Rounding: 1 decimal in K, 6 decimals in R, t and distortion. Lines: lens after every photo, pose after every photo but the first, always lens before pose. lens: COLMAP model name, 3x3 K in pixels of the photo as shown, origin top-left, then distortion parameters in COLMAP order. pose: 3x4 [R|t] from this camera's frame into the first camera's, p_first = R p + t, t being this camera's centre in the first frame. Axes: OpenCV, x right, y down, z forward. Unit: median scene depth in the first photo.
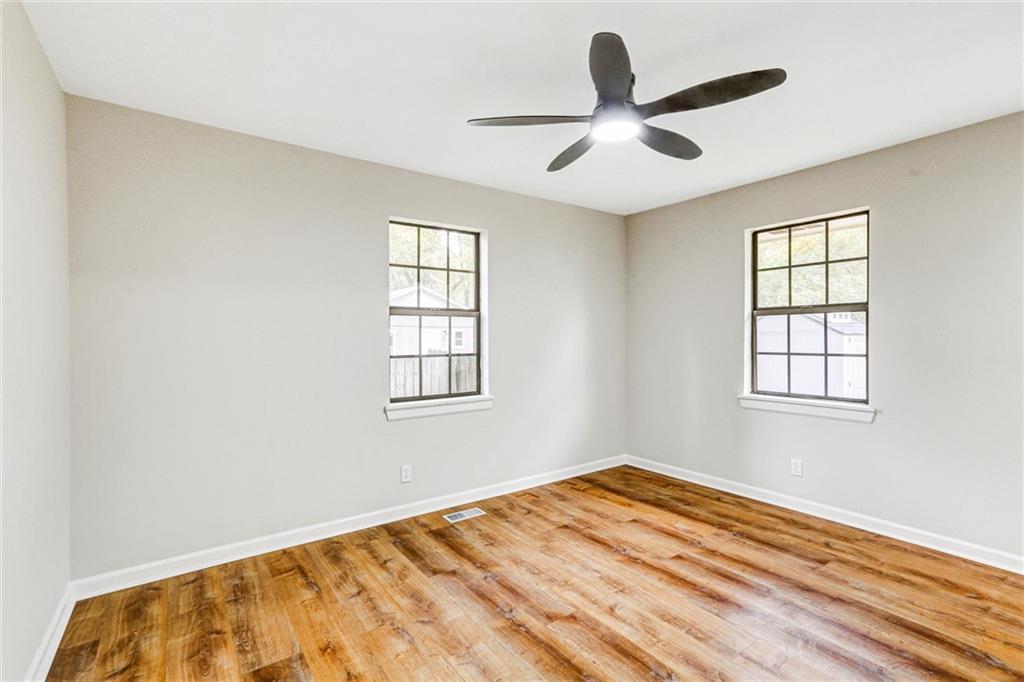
lens RADIAL K [[461.9, 0, 512.0], [0, 461.9, 341.0], [0, 0, 1]] dist [-0.026579, 0.021246]
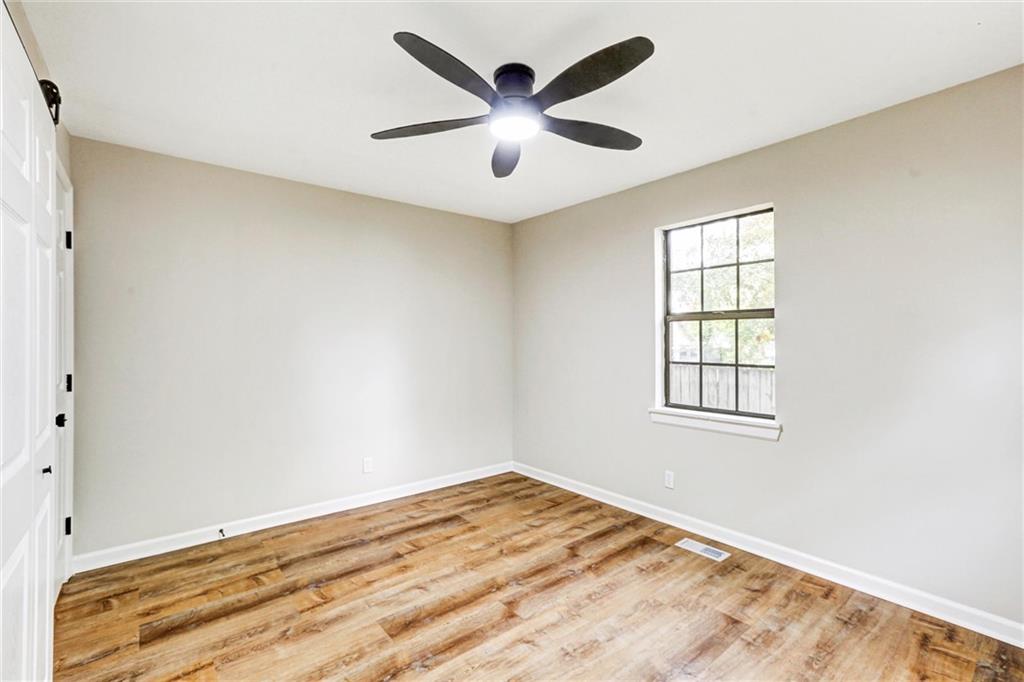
lens RADIAL K [[461.9, 0, 512.0], [0, 461.9, 341.0], [0, 0, 1]] dist [-0.026579, 0.021246]
pose [[0.056618, 0.006719, -0.998373, 0.820673], [-0.009258, 0.999938, 0.006204, -0.016987], [0.998353, 0.008892, 0.056676, 0.661727]]
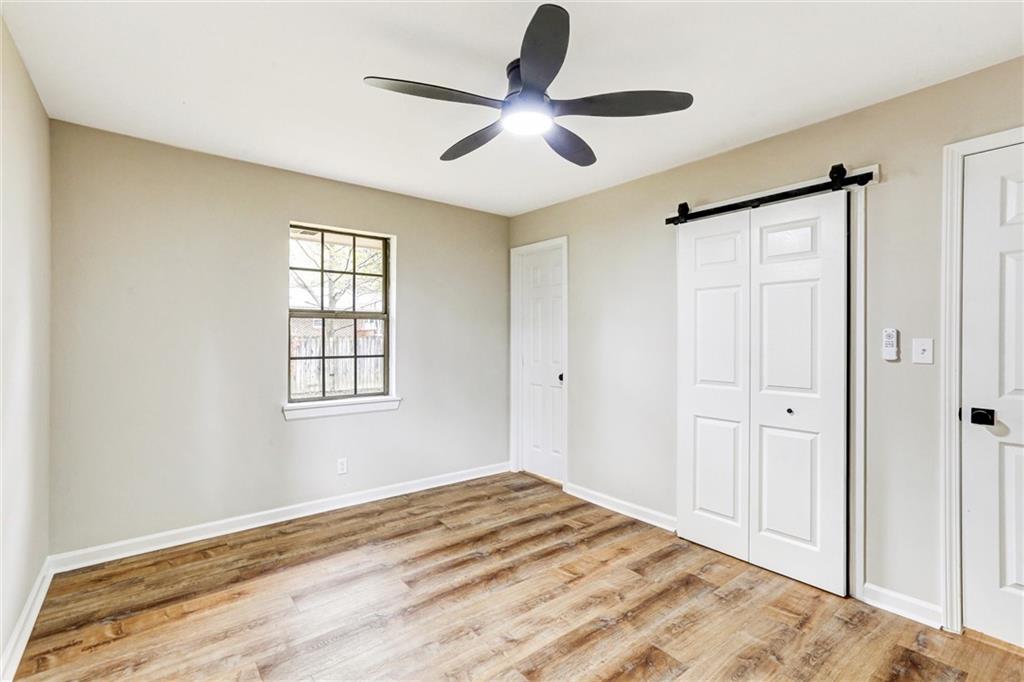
lens RADIAL K [[461.9, 0, 512.0], [0, 461.9, 341.0], [0, 0, 1]] dist [-0.026579, 0.021246]
pose [[-0.044851, -0.000043, 0.998994, -0.501525], [0.005596, 0.999984, 0.000295, -0.007119], [-0.998978, 0.005604, -0.044850, 0.754011]]
